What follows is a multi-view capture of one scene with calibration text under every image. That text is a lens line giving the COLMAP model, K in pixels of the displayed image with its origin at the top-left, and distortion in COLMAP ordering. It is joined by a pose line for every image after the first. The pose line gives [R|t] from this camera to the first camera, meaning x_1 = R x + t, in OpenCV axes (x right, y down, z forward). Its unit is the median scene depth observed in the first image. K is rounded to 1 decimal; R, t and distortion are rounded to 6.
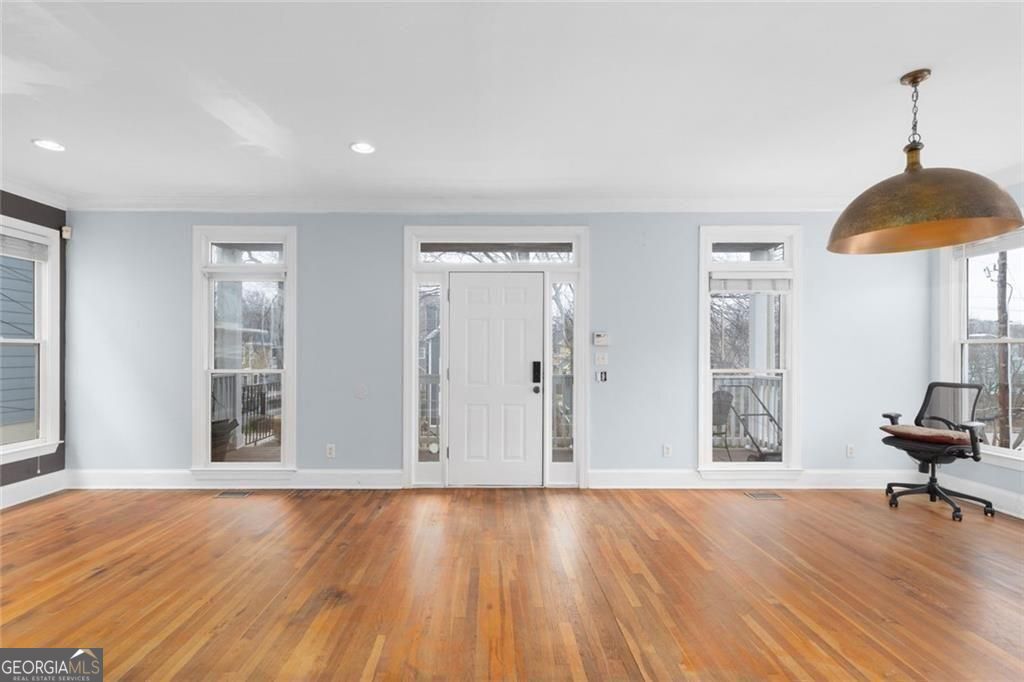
lens RADIAL K [[485.0, 0, 509.5], [0, 485.0, 353.1], [0, 0, 1]] dist [-0.001548, -0.000285]
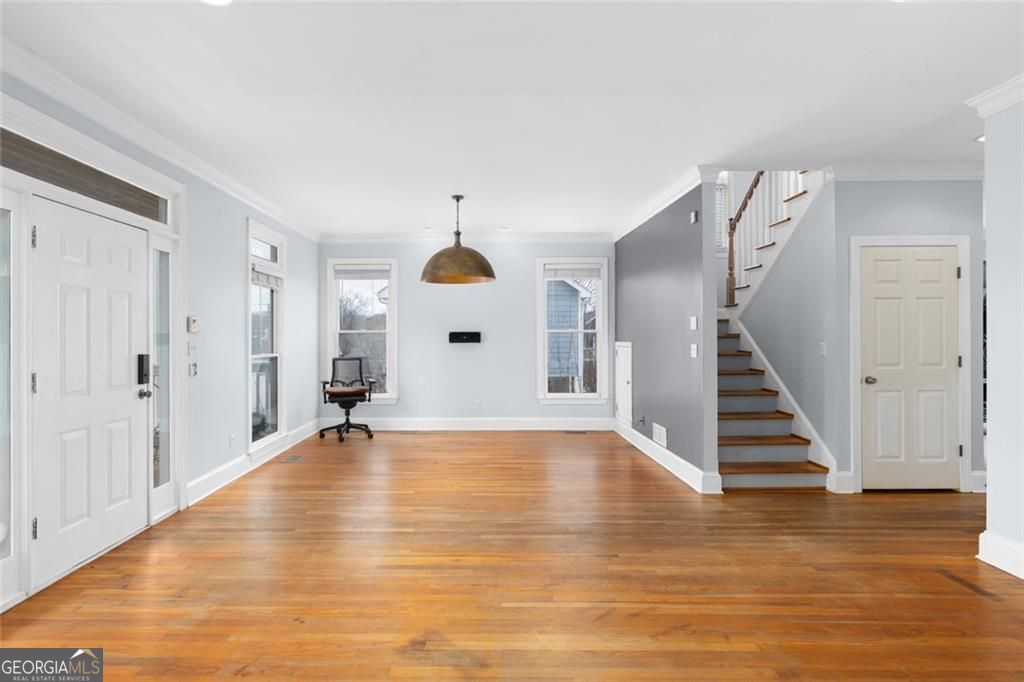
lens RADIAL K [[436.3, 0, 512.0], [0, 436.3, 341.0], [0, 0, 1]] dist [-0.001266, -0.000200]
pose [[0.046695, -0.011332, 0.998845, -0.557693], [0.007583, 0.999911, 0.010989, -0.005211], [-0.998880, 0.007061, 0.046777, 0.424827]]
